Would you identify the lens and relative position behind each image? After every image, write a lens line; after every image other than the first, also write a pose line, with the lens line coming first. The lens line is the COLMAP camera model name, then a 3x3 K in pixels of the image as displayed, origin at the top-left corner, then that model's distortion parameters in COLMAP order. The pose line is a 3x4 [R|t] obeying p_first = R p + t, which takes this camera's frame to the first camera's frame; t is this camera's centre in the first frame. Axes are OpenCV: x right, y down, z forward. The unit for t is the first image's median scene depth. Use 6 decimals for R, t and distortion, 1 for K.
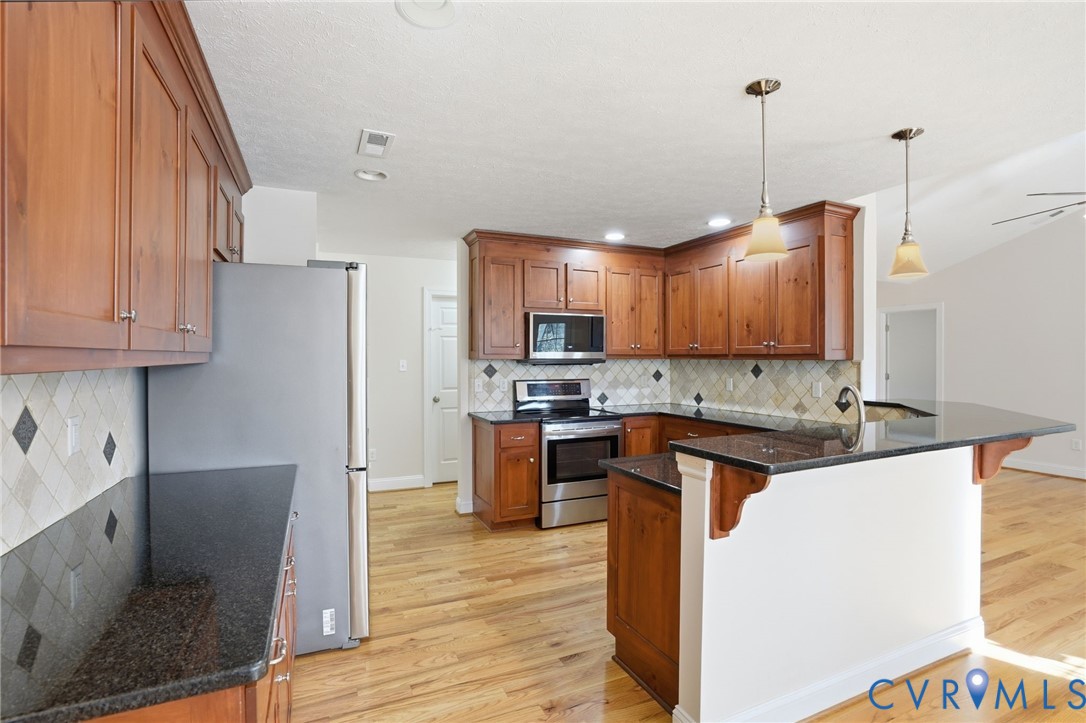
lens RADIAL K [[515.8, 0, 543.0], [0, 515.8, 363.9], [0, 0, 1]] dist [-0.044974, 0.007223]
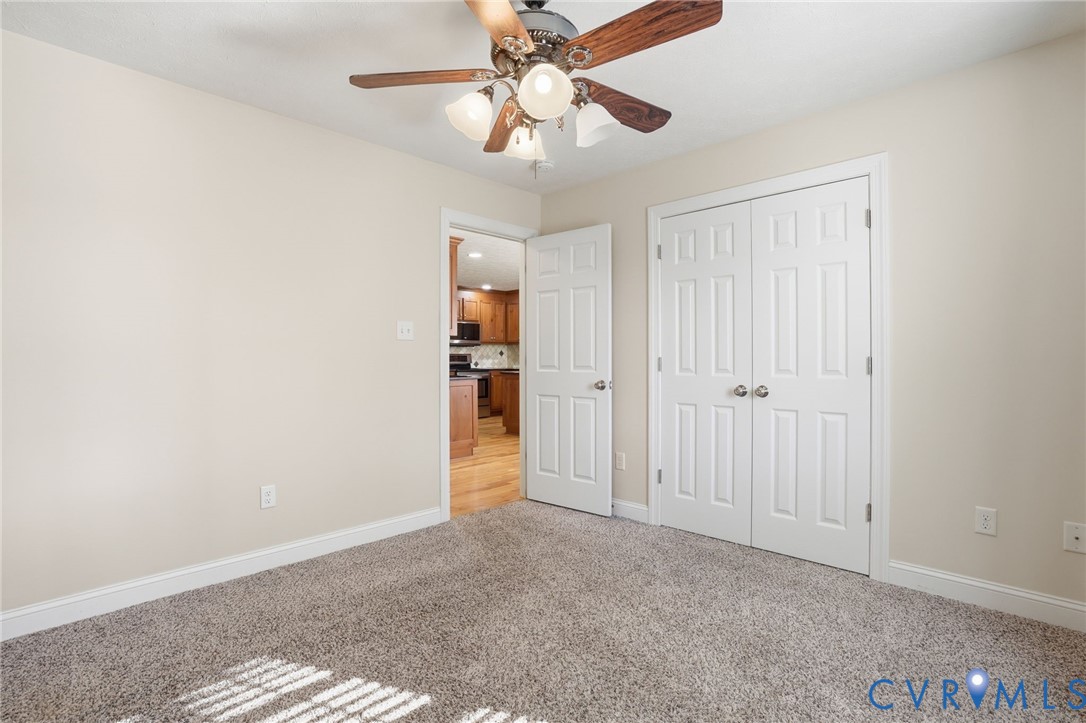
lens RADIAL K [[515.8, 0, 547.3], [0, 515.8, 359.9], [0, 0, 1]] dist [-0.044974, 0.007223]
pose [[0.927281, 0.004196, 0.374344, -0.407136], [-0.008072, 0.999929, 0.008787, 0.033717], [-0.374280, -0.011169, 0.927248, -1.036469]]
